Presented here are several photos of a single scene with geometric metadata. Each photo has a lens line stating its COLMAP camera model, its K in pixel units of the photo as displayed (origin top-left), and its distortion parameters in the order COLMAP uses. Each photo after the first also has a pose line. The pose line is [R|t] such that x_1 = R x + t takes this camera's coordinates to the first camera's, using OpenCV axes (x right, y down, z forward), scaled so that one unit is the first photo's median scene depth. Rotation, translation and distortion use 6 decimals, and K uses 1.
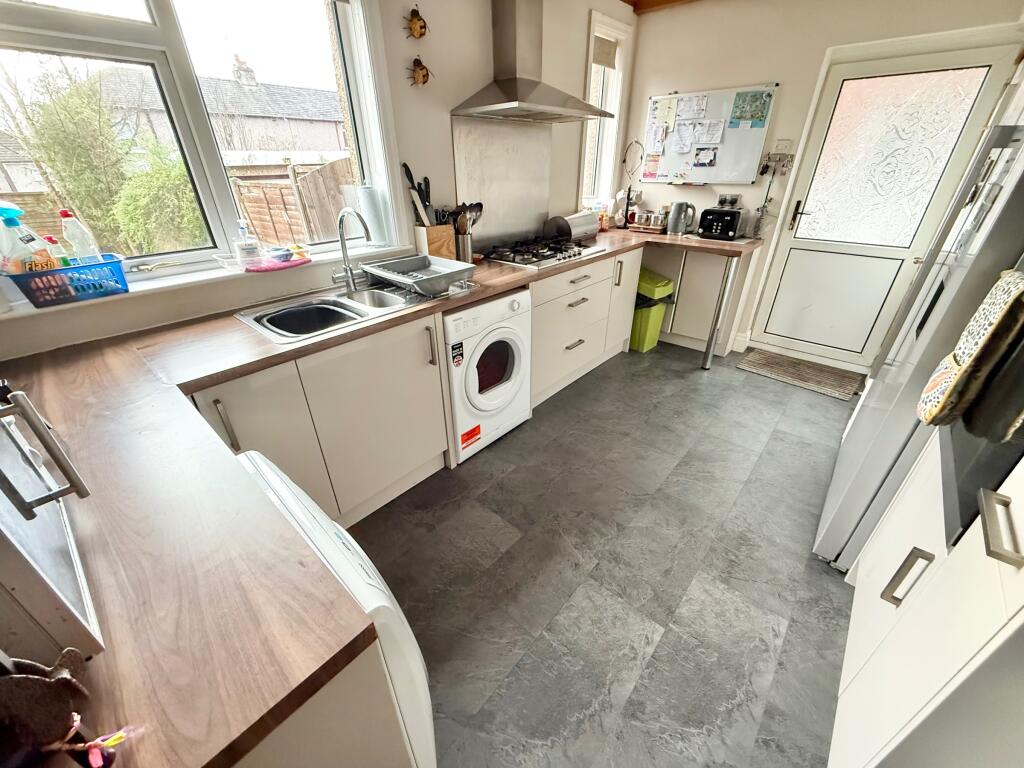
lens RADIAL K [[404.6, 0, 512.0], [0, 404.6, 384.0], [0, 0, 1]] dist [-0.000523, 0.000225]
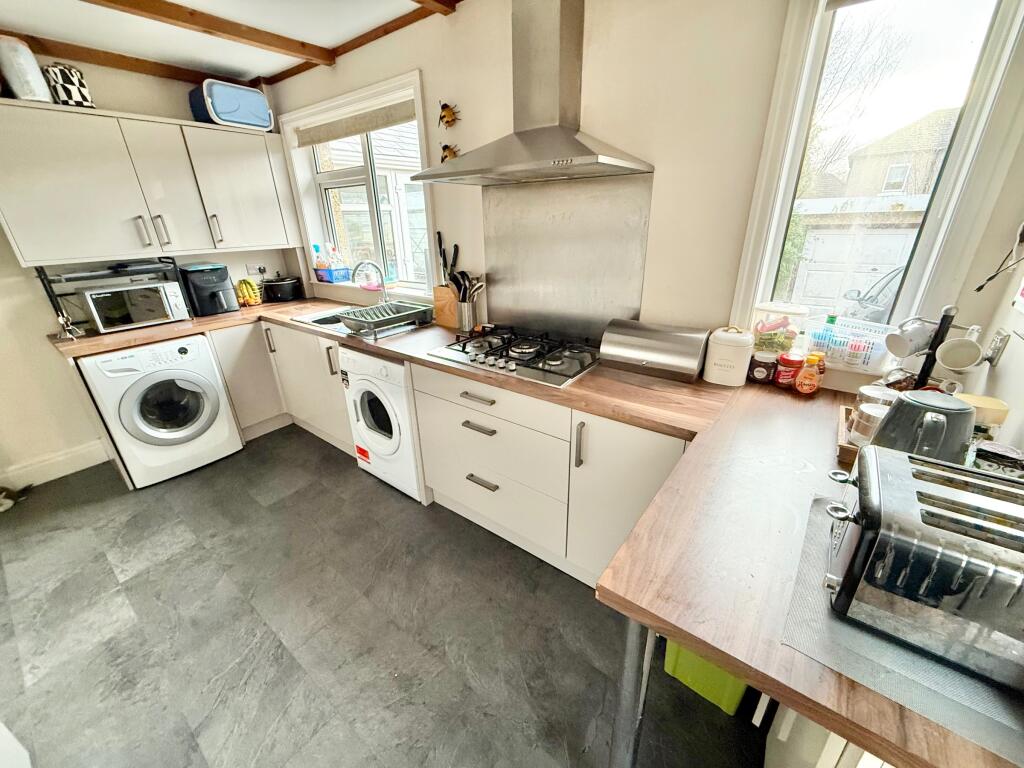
lens RADIAL K [[404.6, 0, 512.0], [0, 404.6, 384.0], [0, 0, 1]] dist [-0.000523, 0.000225]
pose [[0.072891, 0.392209, -0.916984, 0.678416], [-0.460362, 0.828851, 0.317920, -0.447212], [0.884734, 0.398971, 0.240974, 0.739162]]
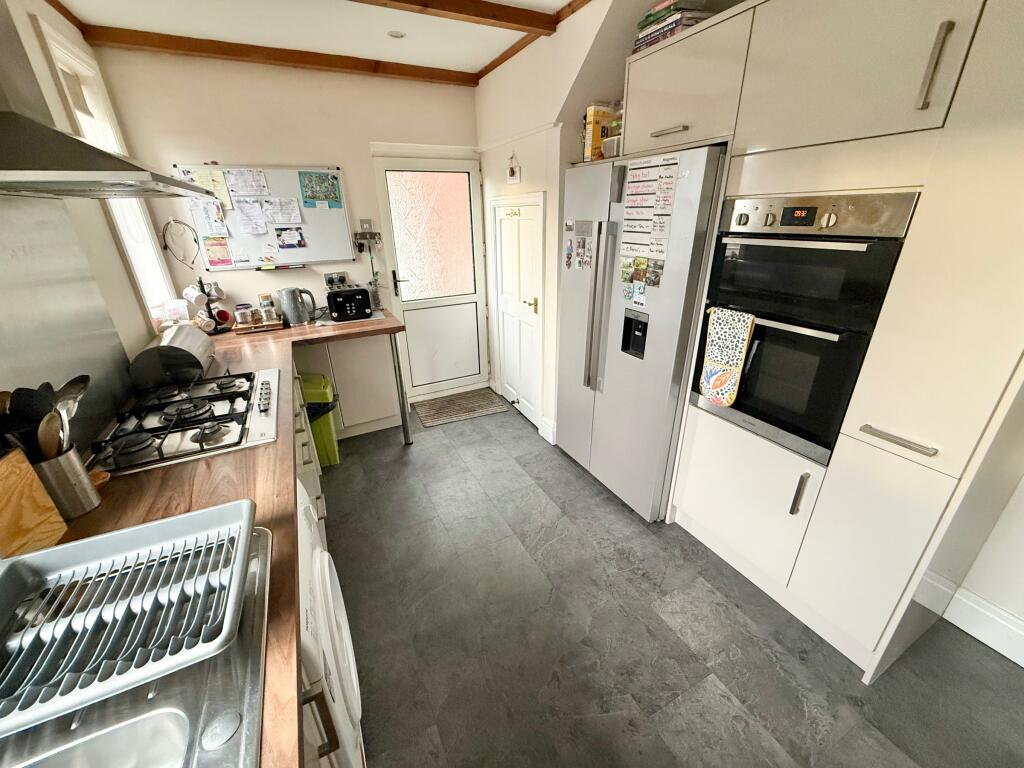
lens RADIAL K [[404.6, 0, 512.0], [0, 404.6, 384.0], [0, 0, 1]] dist [-0.000523, 0.000225]
pose [[0.376110, -0.361907, 0.852974, -0.209351], [0.465040, 0.869956, 0.164058, -0.218866], [-0.801423, 0.334963, 0.495500, 0.307314]]
